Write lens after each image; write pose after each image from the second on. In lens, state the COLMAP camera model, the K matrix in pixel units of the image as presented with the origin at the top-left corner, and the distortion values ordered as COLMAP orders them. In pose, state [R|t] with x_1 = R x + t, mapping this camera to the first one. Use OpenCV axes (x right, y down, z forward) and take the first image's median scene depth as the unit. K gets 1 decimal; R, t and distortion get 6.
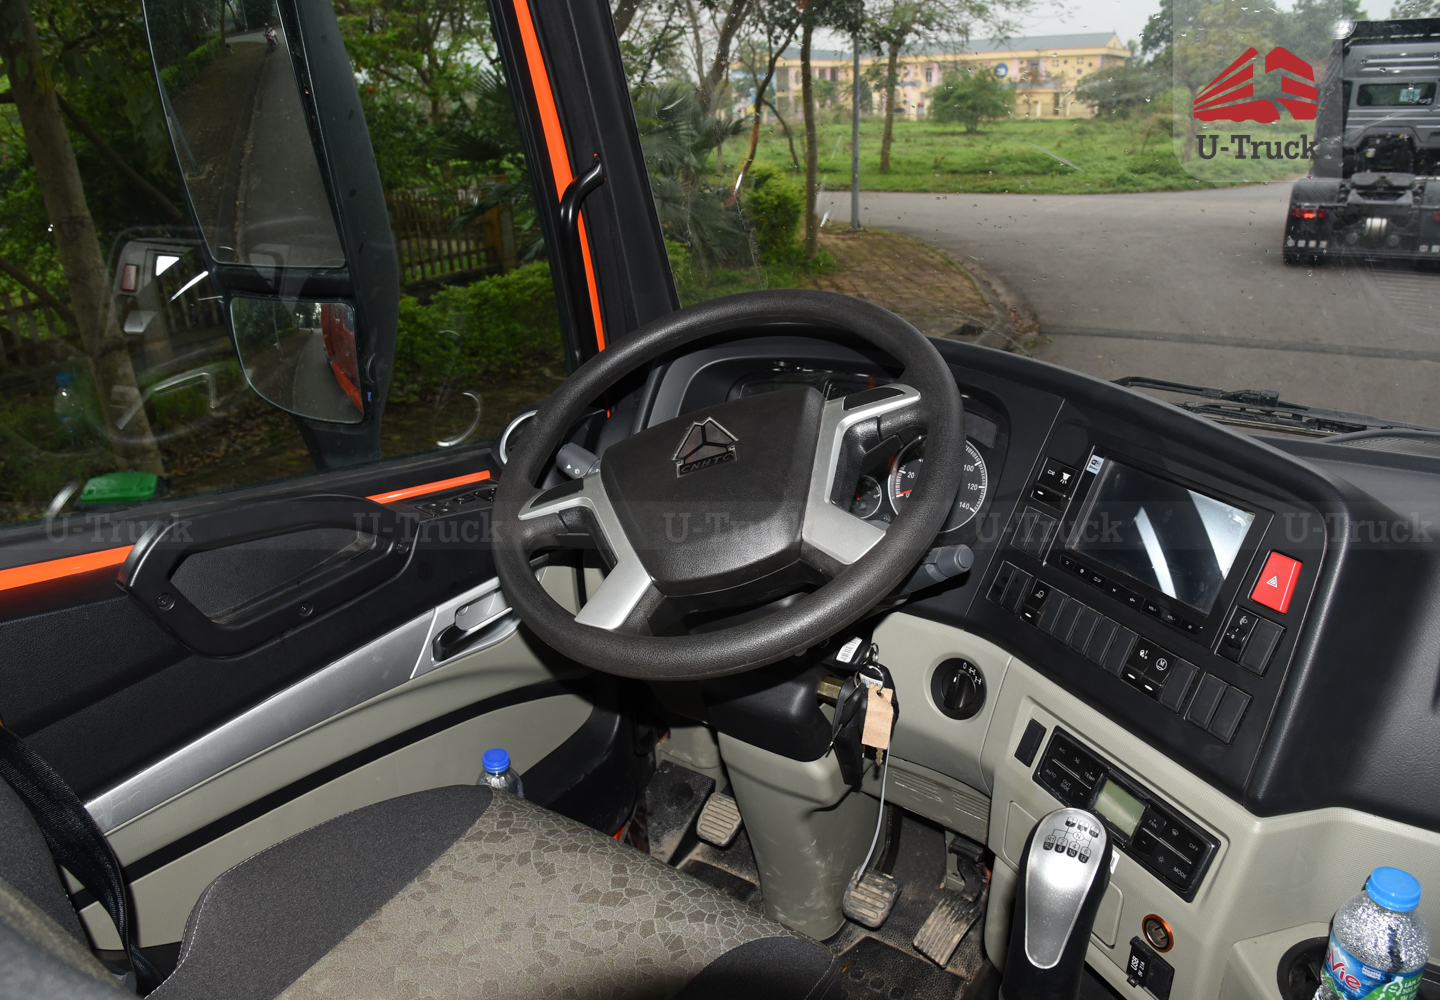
lens RADIAL K [[991.7, 0, 728.5], [0, 991.7, 519.1], [0, 0, 1]] dist [-0.113865, 0.053291]
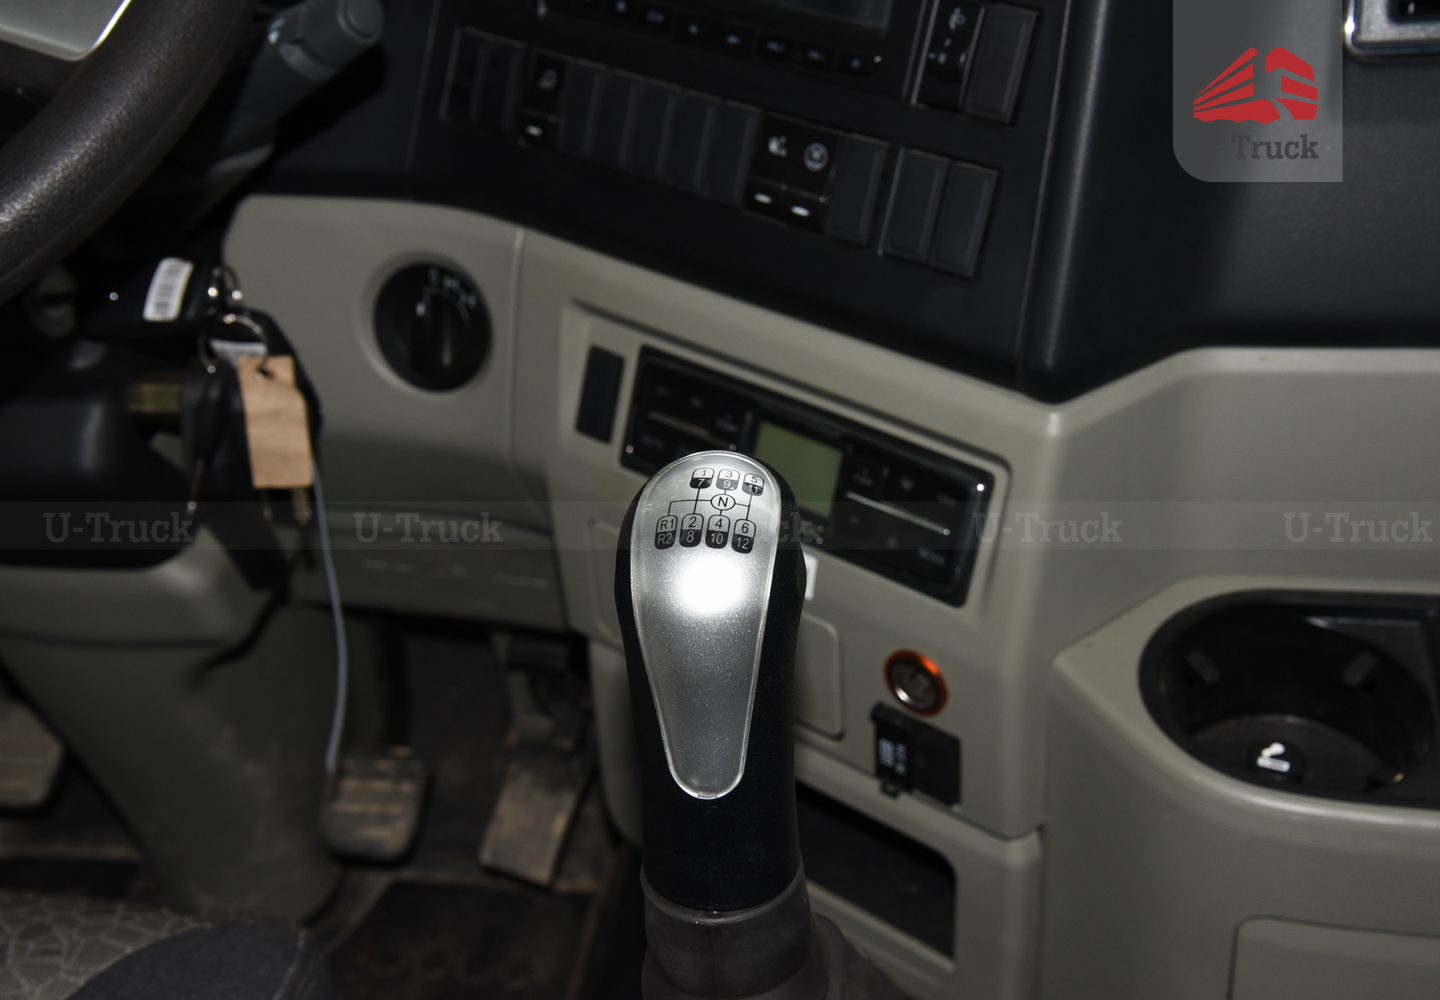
lens RADIAL K [[1856.0, 0, 726.7], [0, 1856.0, 505.5], [0, 0, 1]] dist [0.116882, 0.000000]
pose [[0.904364, -0.267798, 0.332281, 0.038509], [0.193914, 0.951450, 0.239040, 0.063653], [-0.380163, -0.151745, 0.912387, 0.107111]]
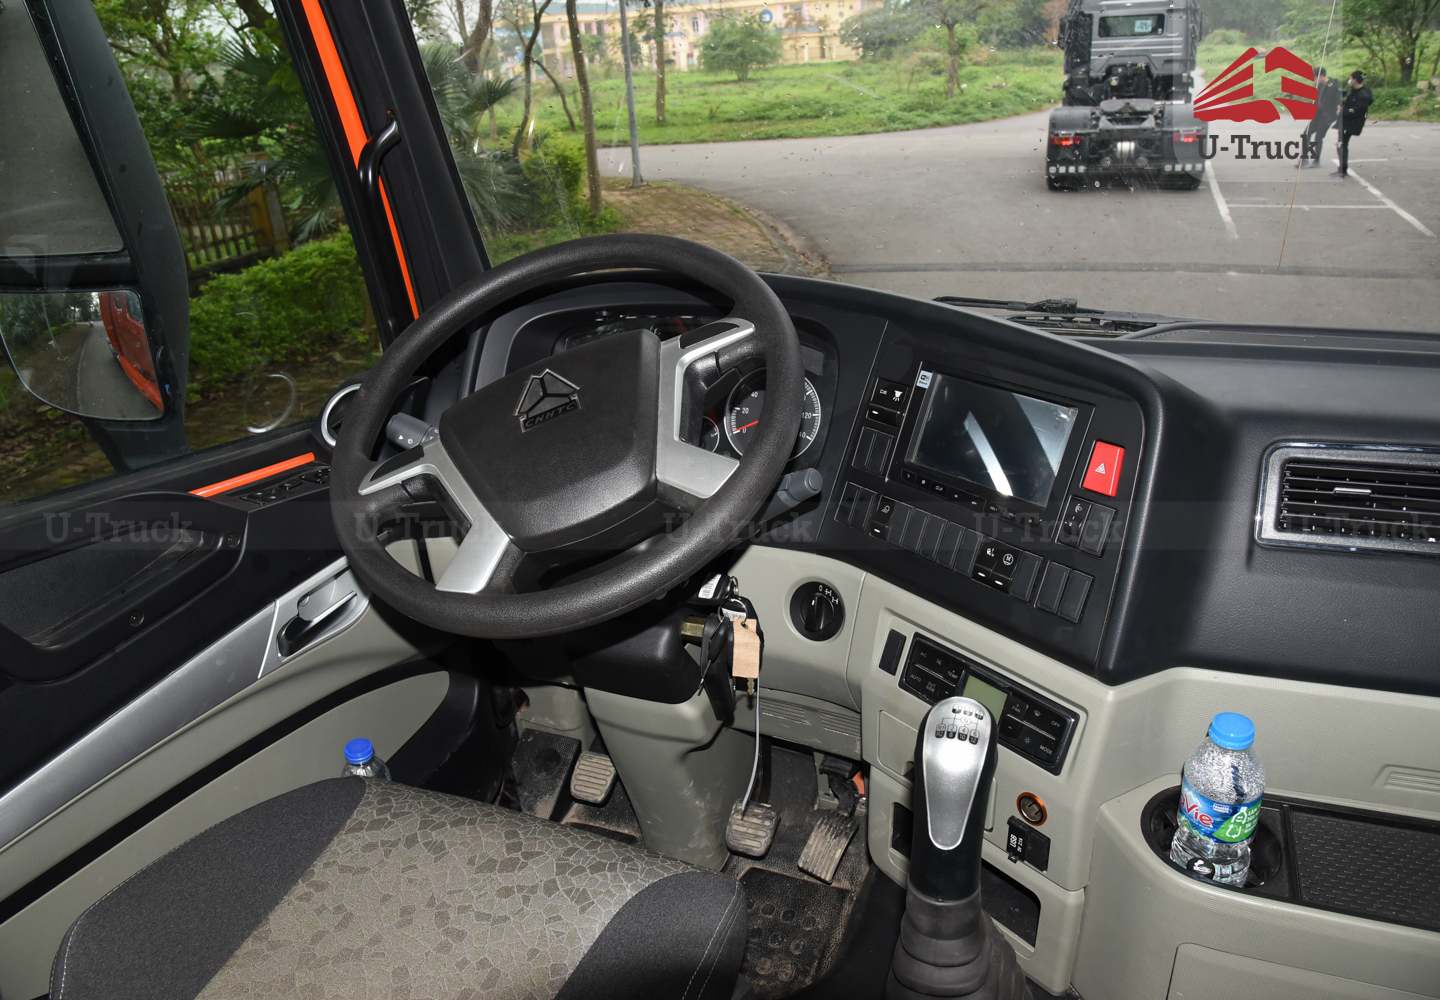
lens RADIAL K [[991.7, 0, 726.0], [0, 991.7, 516.7], [0, 0, 1]] dist [-0.113865, 0.053291]
pose [[0.976852, -0.117831, 0.178541, -0.031555], [0.110858, 0.992648, 0.048576, 0.012631], [-0.182952, -0.027659, 0.982733, 0.000034]]
